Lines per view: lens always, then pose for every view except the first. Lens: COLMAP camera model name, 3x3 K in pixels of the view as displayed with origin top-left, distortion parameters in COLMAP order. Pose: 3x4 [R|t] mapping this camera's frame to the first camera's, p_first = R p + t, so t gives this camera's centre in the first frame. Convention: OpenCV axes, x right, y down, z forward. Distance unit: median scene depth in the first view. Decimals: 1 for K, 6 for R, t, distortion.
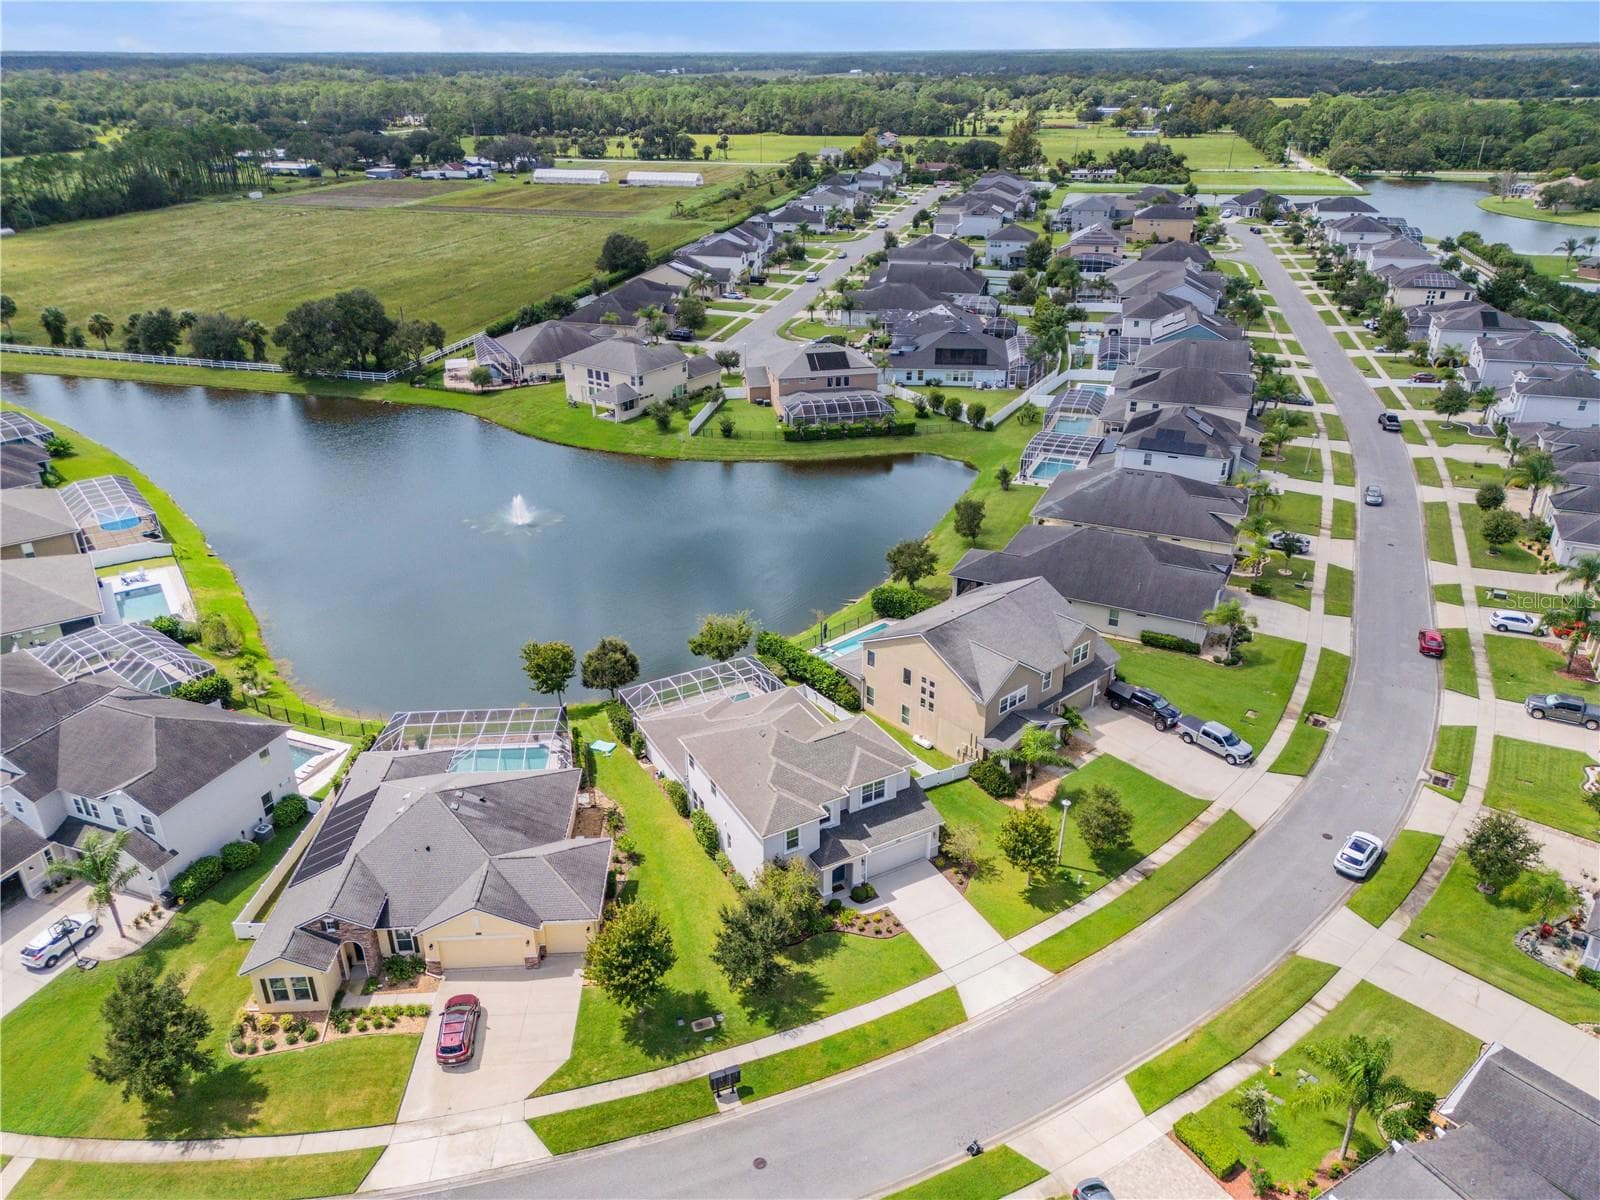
lens RADIAL K [[1122.6, 0, 800.0], [0, 1122.6, 600.0], [0, 0, 1]] dist [0.088902, -0.098449]
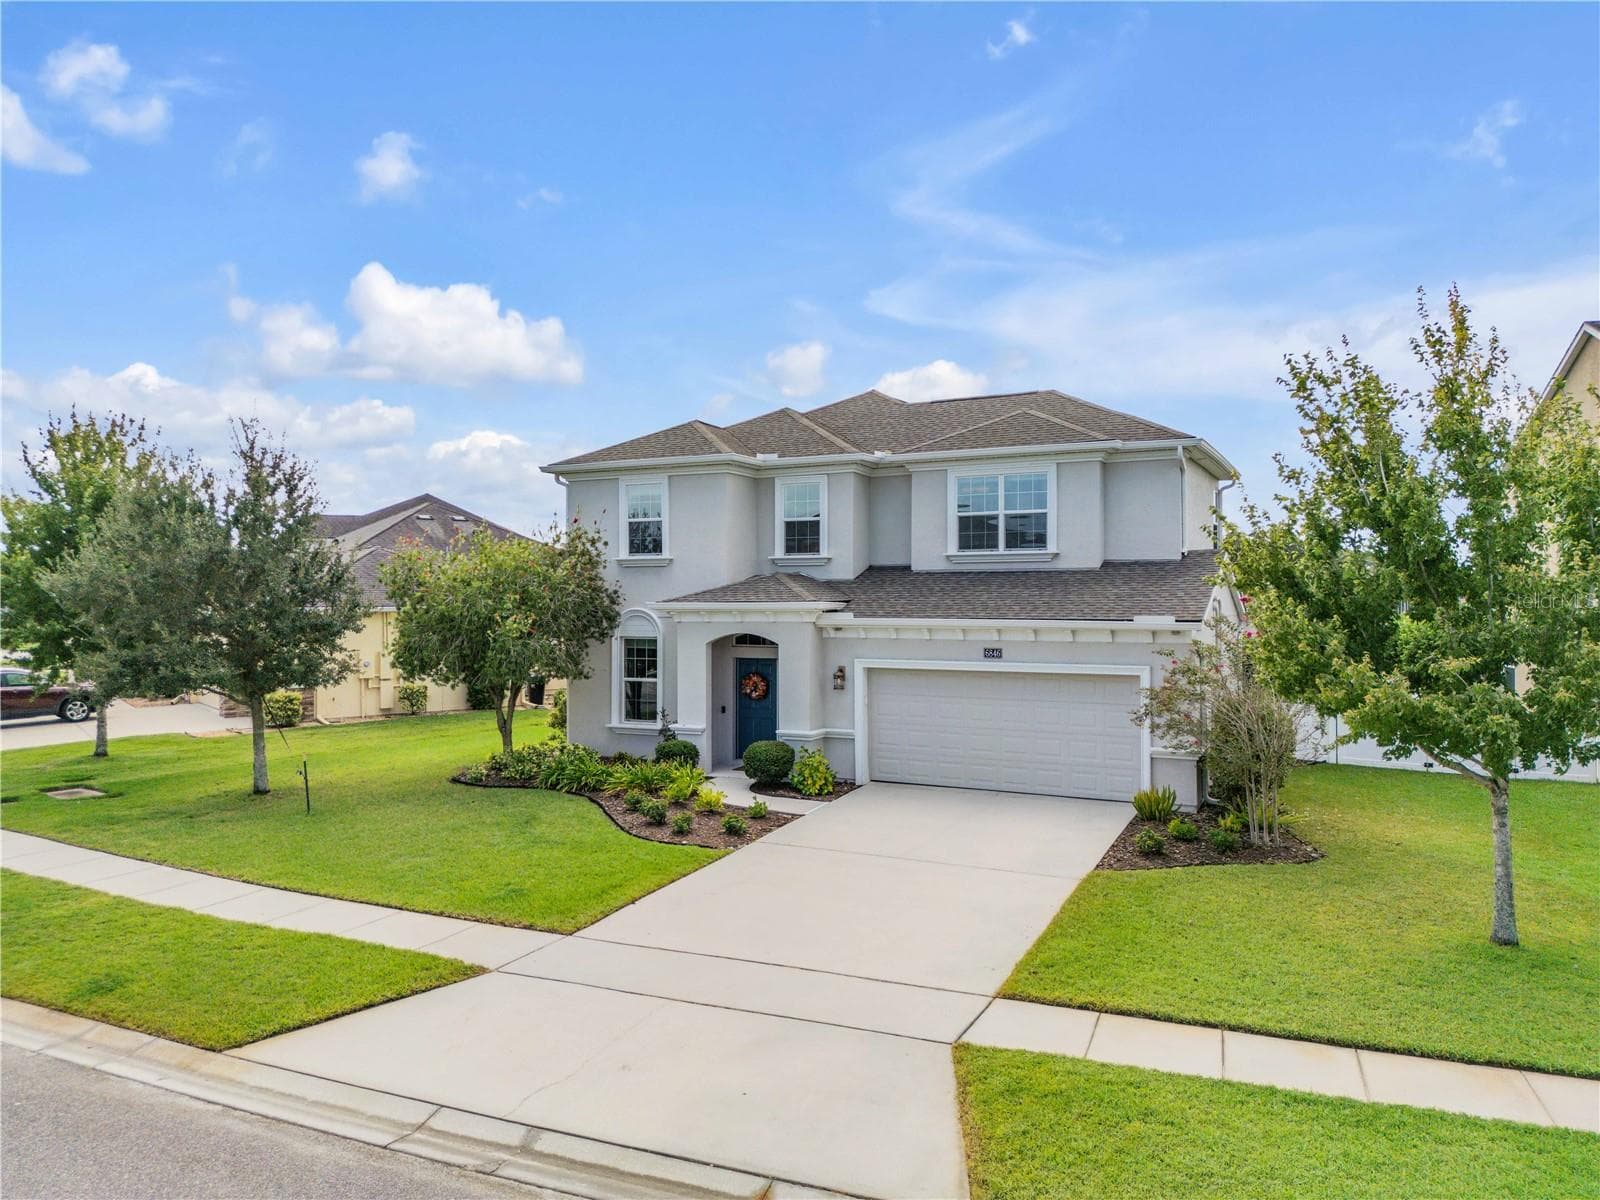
lens RADIAL K [[1119.8, 0, 800.0], [0, 1119.8, 611.5], [0, 0, 1]] dist [0.074466, -0.069739]
pose [[0.567124, 0.010873, -0.823561, 0.124272], [-0.356220, 0.904794, -0.233356, 0.126578], [0.742615, 0.425711, 0.517004, 0.372339]]
